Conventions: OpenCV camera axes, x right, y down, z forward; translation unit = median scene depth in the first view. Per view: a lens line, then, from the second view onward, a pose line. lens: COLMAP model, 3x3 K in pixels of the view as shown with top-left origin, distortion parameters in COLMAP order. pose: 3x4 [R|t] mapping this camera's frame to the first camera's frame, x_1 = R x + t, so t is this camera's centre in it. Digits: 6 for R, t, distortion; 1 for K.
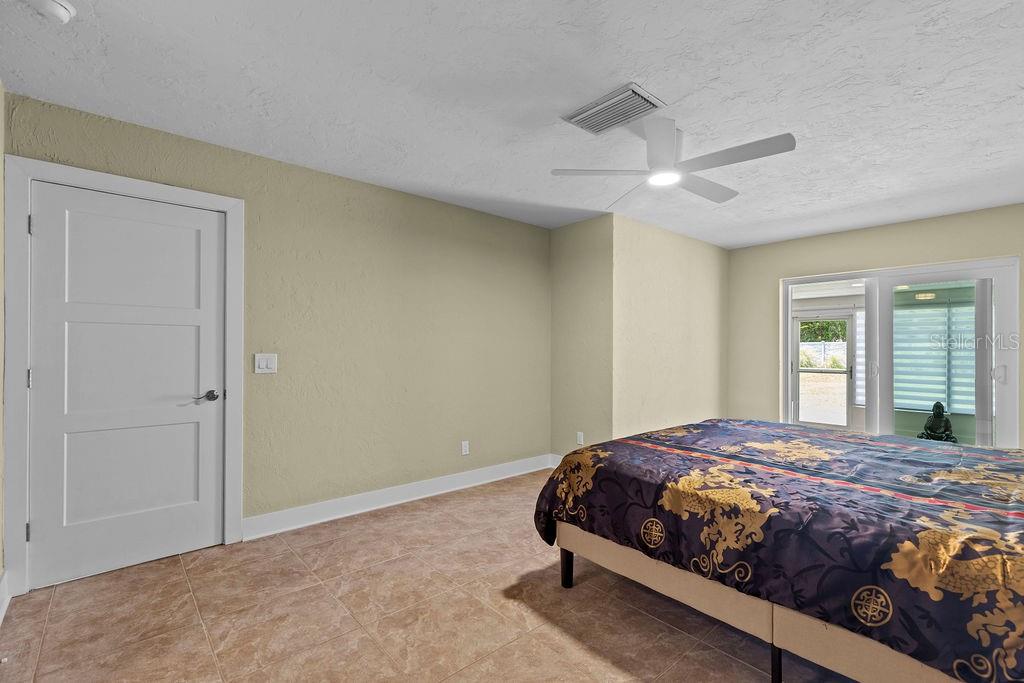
lens RADIAL K [[453.5, 0, 516.0], [0, 453.5, 347.5], [0, 0, 1]] dist [0.000058, -0.000111]
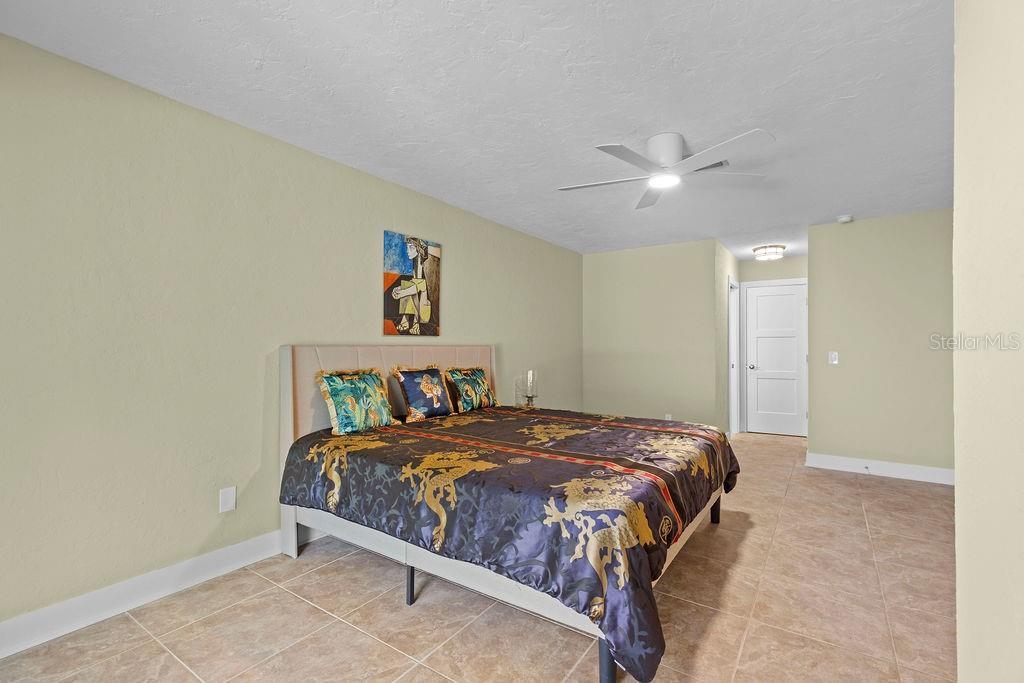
lens RADIAL K [[459.6, 0, 521.8], [0, 459.6, 343.1], [0, 0, 1]] dist [-0.000176, -0.000419]
pose [[-0.965618, -0.002924, -0.259950, 0.979185], [0.000114, 0.999932, -0.011672, 0.008359], [0.259967, -0.011300, -0.965552, 2.076613]]
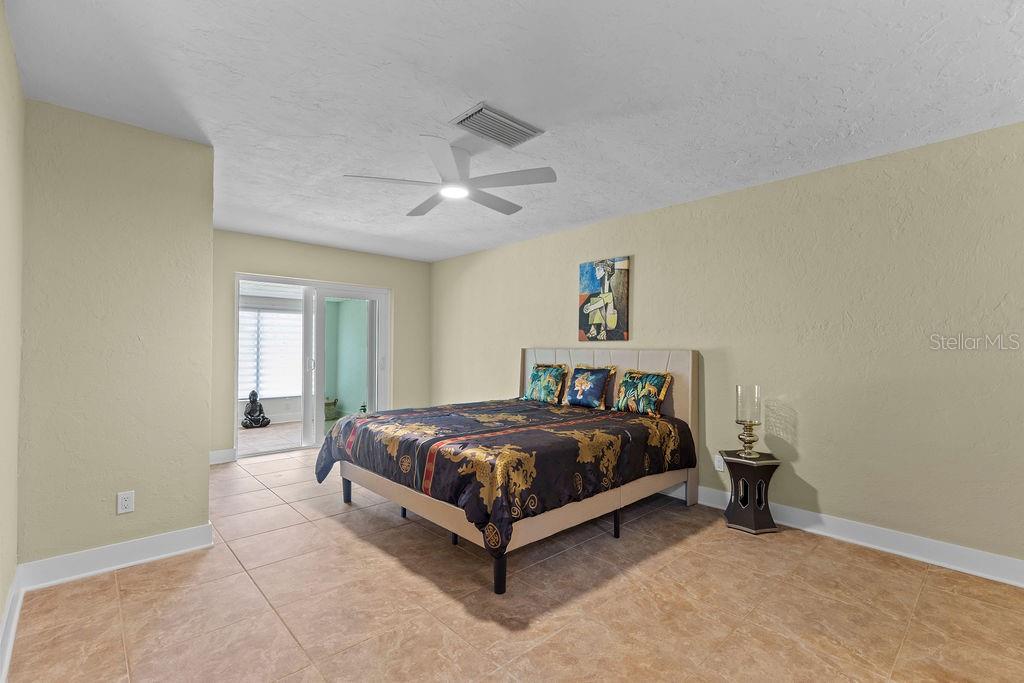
lens RADIAL K [[459.6, 0, 521.8], [0, 459.6, 343.1], [0, 0, 1]] dist [-0.000176, -0.000419]
pose [[-0.041168, 0.011007, 0.999092, -0.842466], [-0.013190, 0.999846, -0.011558, 0.001033], [-0.999065, -0.013654, -0.041016, 0.955169]]
